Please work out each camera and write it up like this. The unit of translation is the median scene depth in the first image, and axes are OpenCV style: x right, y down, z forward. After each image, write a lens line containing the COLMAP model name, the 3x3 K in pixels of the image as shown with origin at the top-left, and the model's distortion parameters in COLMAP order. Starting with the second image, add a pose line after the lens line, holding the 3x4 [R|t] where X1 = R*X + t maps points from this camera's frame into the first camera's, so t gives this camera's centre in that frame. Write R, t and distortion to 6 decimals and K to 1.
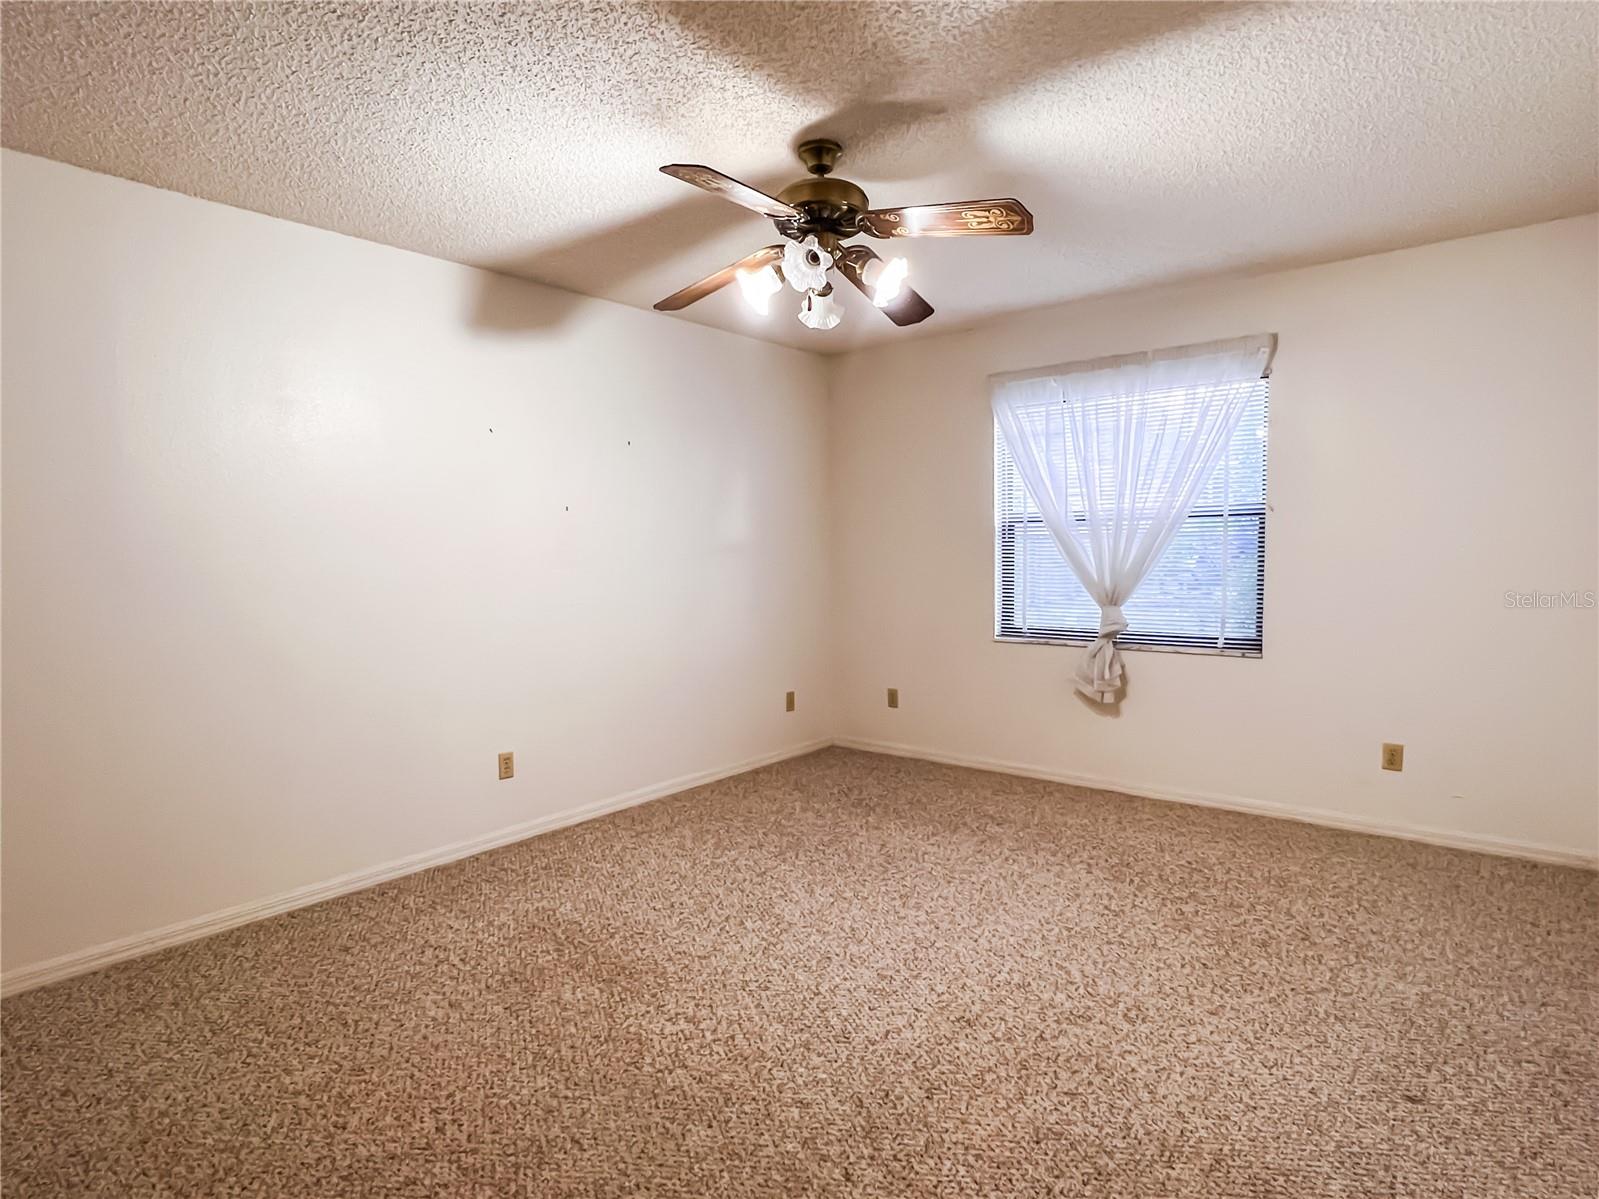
lens RADIAL K [[881.1, 0, 795.0], [0, 881.1, 605.2], [0, 0, 1]] dist [-0.004398, -0.000062]
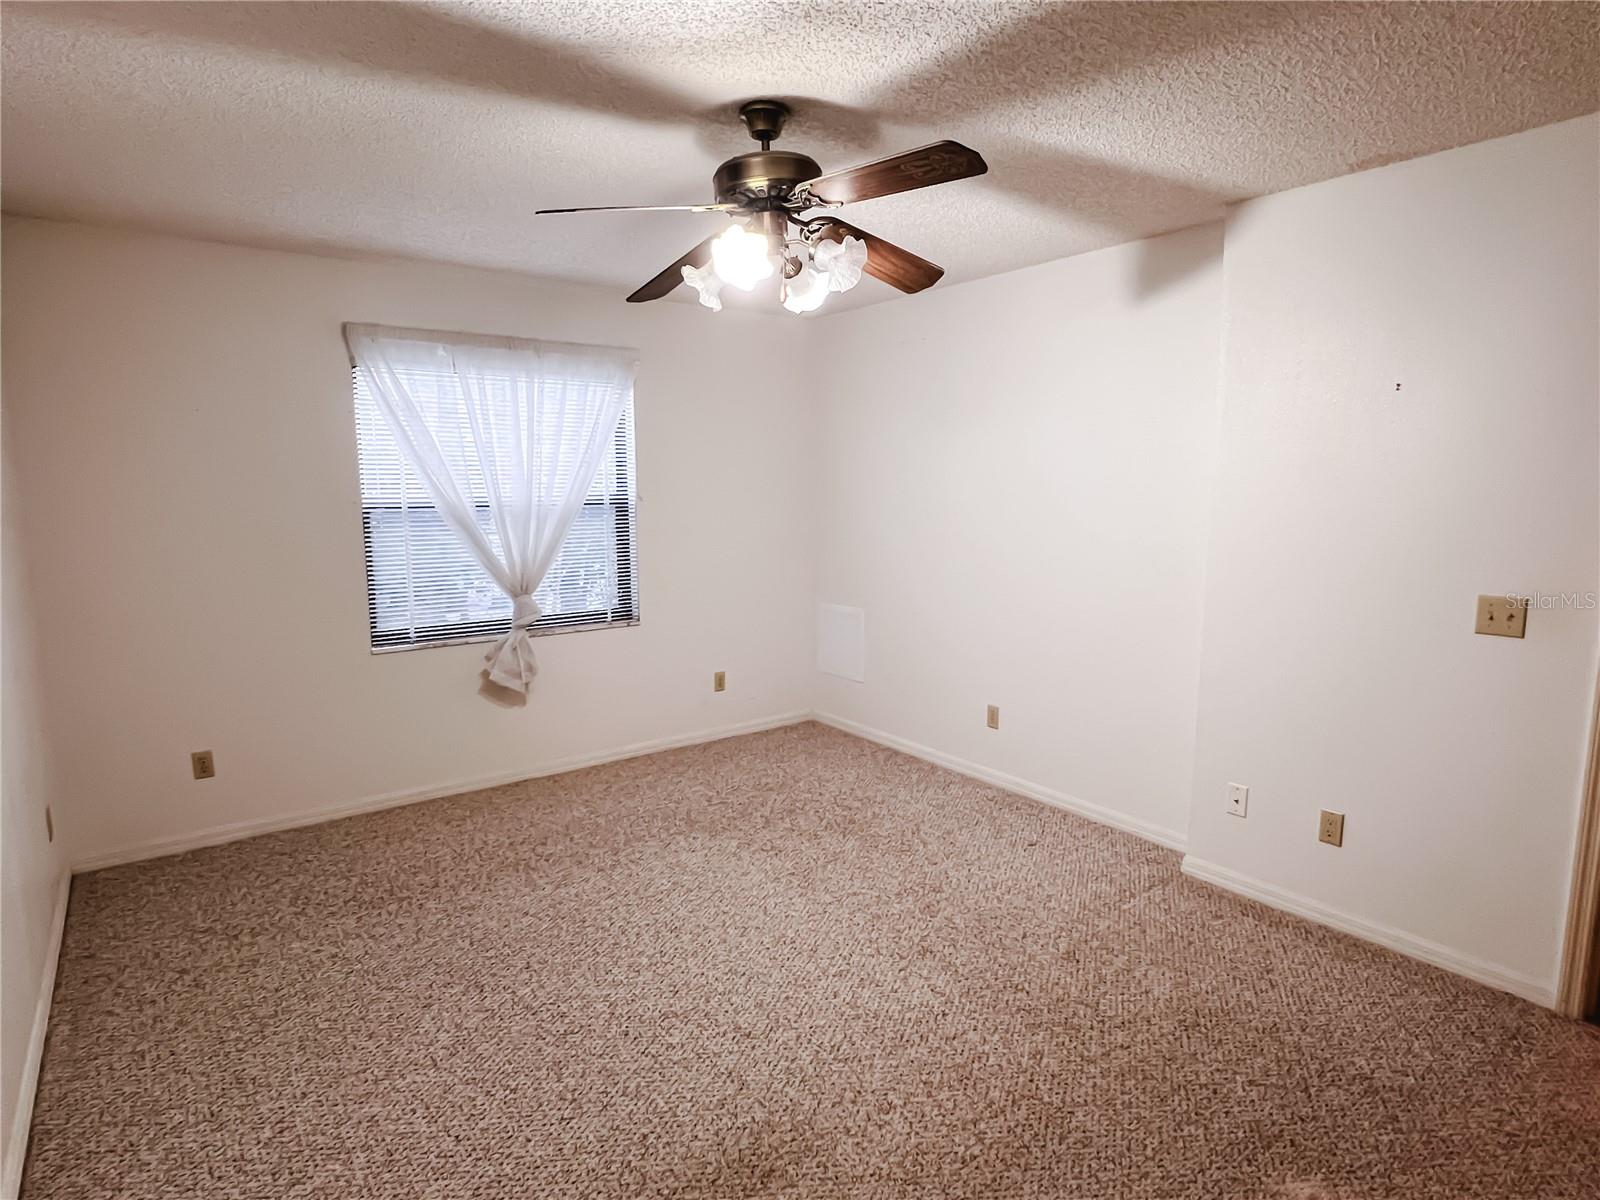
lens RADIAL K [[881.6, 0, 795.0], [0, 881.6, 594.4], [0, 0, 1]] dist [-0.004398, -0.000062]
pose [[0.238272, -0.115978, 0.964249, -0.560063], [0.064902, 0.992526, 0.103341, -0.088479], [-0.969027, 0.037958, 0.244019, 0.502940]]
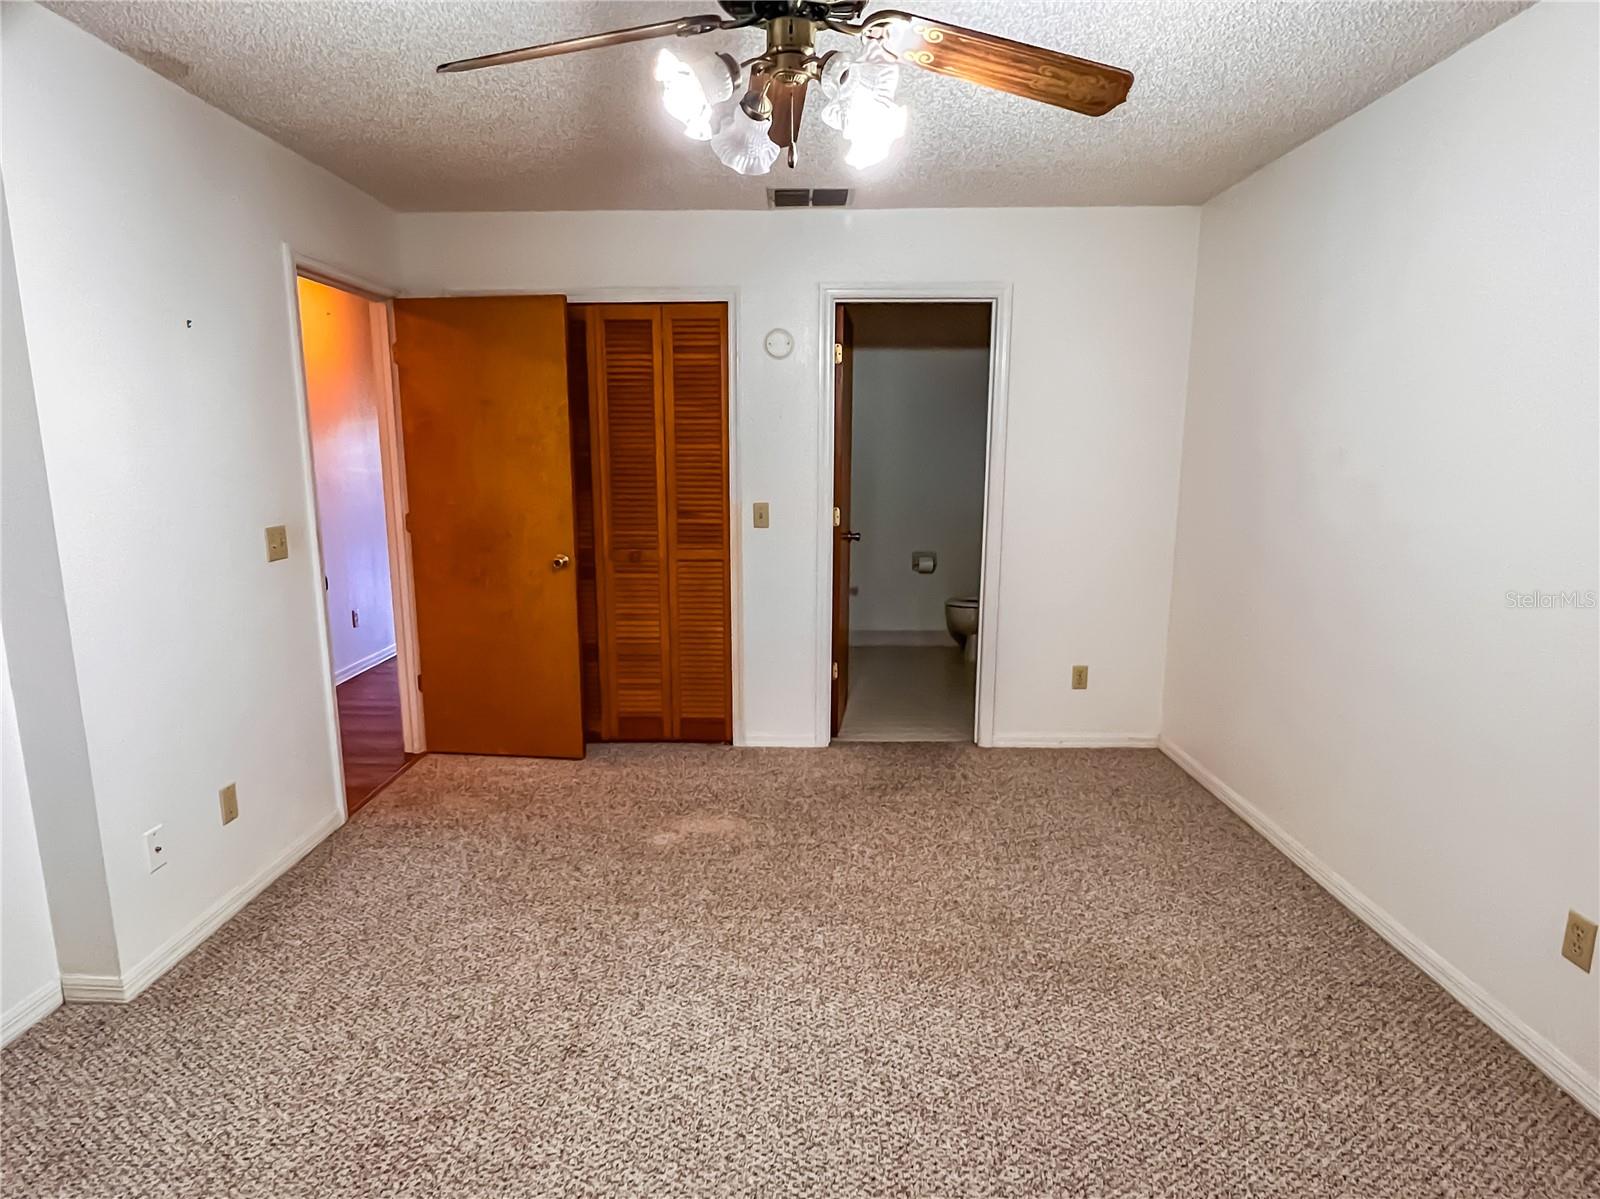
lens RADIAL K [[881.6, 0, 786.5], [0, 881.6, 602.5], [0, 0, 1]] dist [-0.004398, -0.000062]
pose [[-0.781228, 0.126944, -0.611202, 0.300331], [-0.021607, 0.973019, 0.229709, -0.106821], [0.623872, 0.192662, -0.757407, 1.008578]]
